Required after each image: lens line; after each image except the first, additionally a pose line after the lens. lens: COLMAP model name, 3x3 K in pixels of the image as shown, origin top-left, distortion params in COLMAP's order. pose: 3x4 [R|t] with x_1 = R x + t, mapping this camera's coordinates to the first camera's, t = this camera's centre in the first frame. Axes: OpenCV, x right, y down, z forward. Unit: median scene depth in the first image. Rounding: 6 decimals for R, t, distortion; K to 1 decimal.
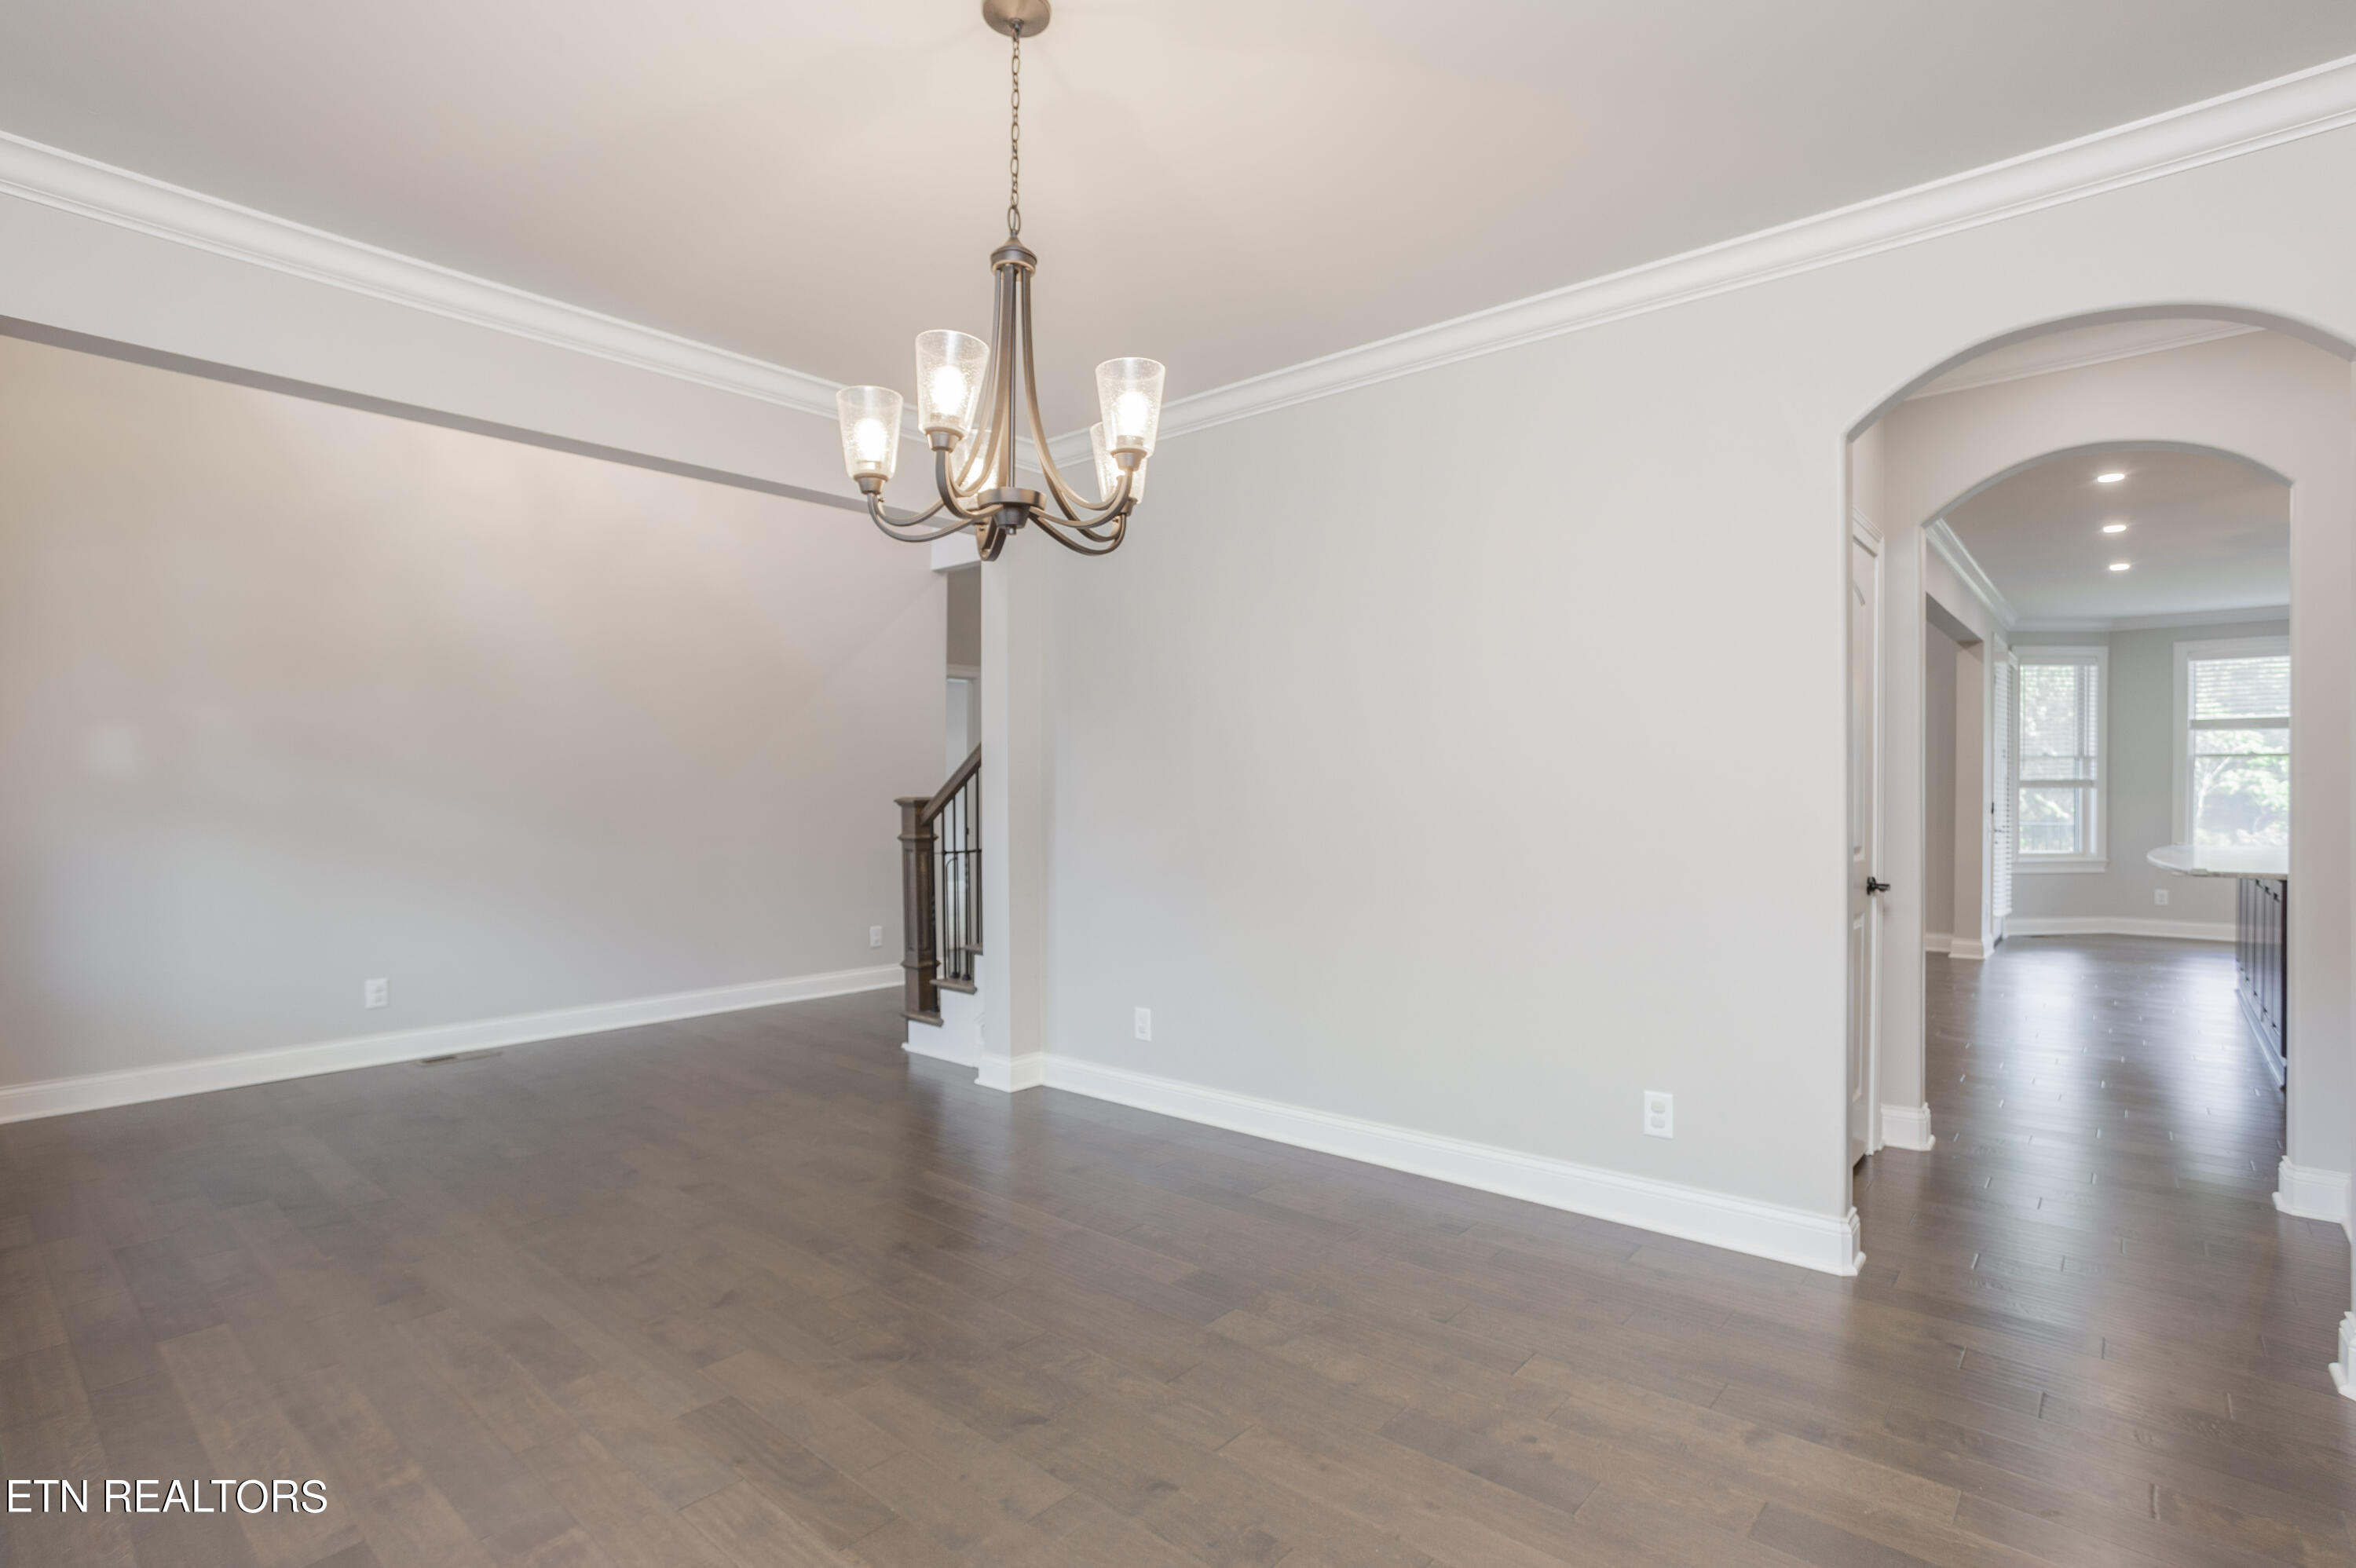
lens RADIAL K [[1150.7, 0, 1182.2], [0, 1150.7, 794.3], [0, 0, 1]] dist [-0.051524, 0.033420]
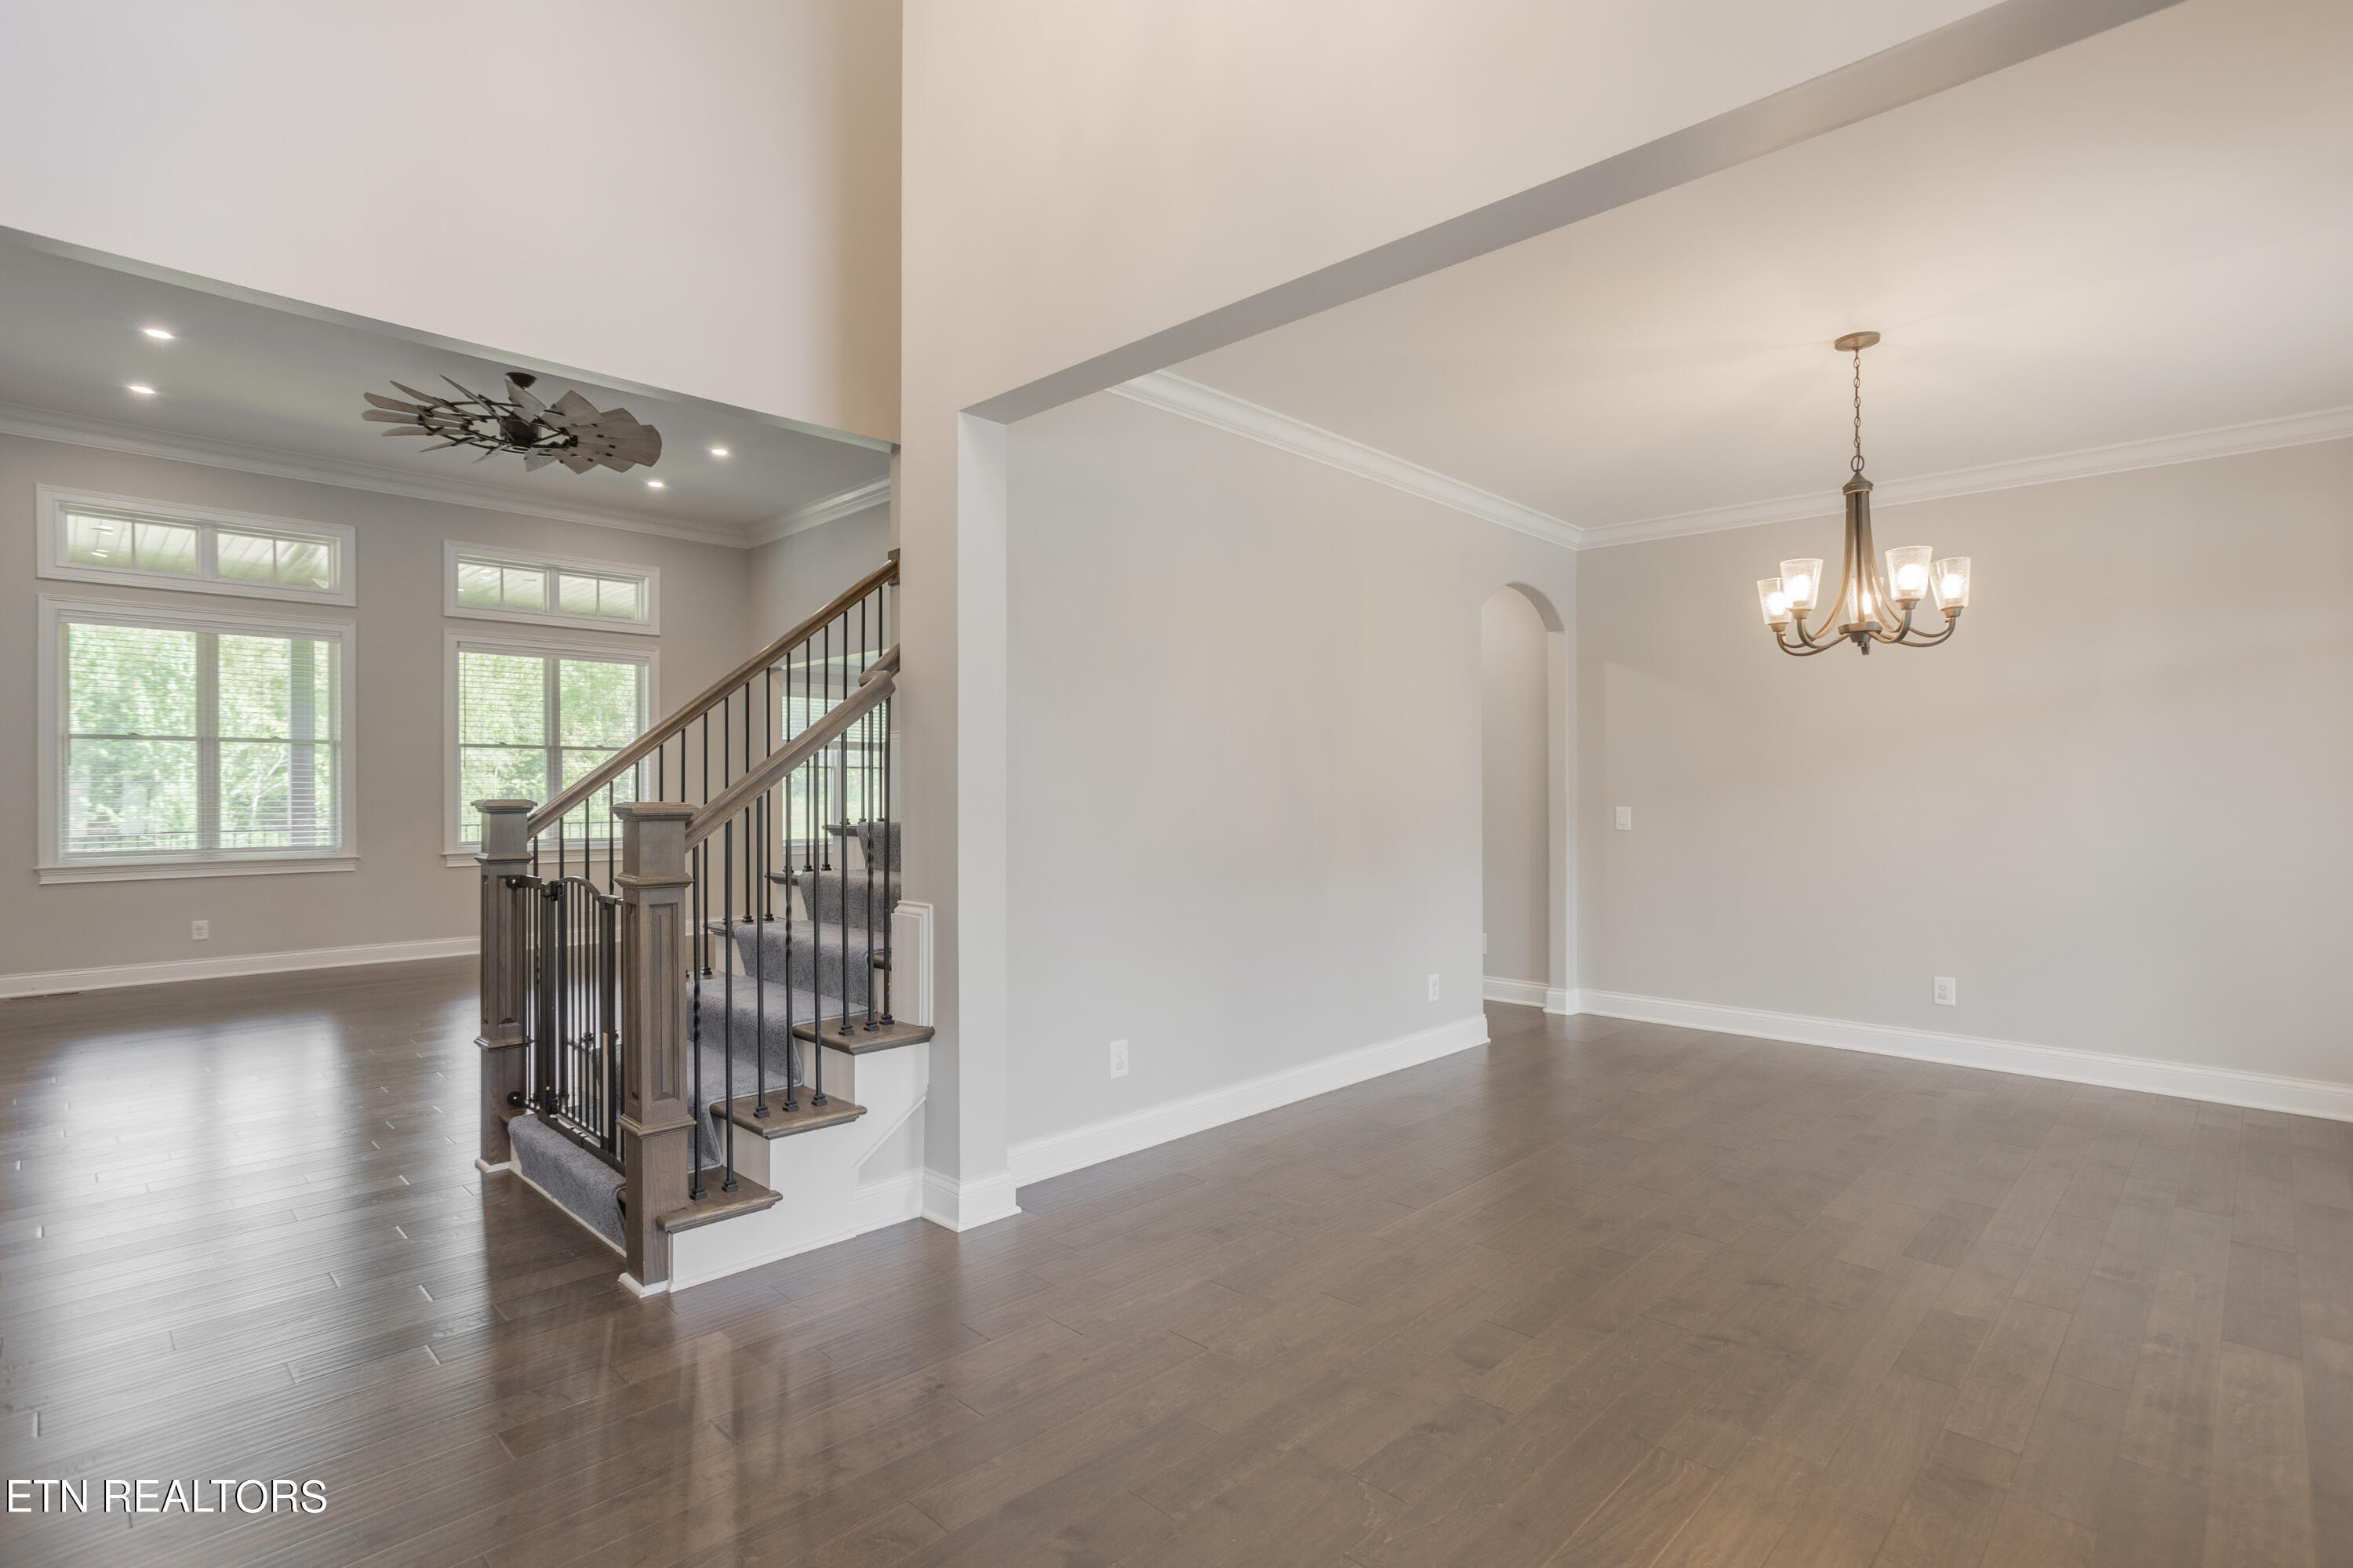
lens RADIAL K [[1134.2, 0, 1182.3], [0, 1134.2, 796.4], [0, 0, 1]] dist [-0.053112, 0.029803]
pose [[0.064814, -0.003146, 0.997892, -1.508879], [0.005428, 0.999981, 0.002800, -0.001348], [-0.997883, 0.005235, 0.064829, 1.526451]]
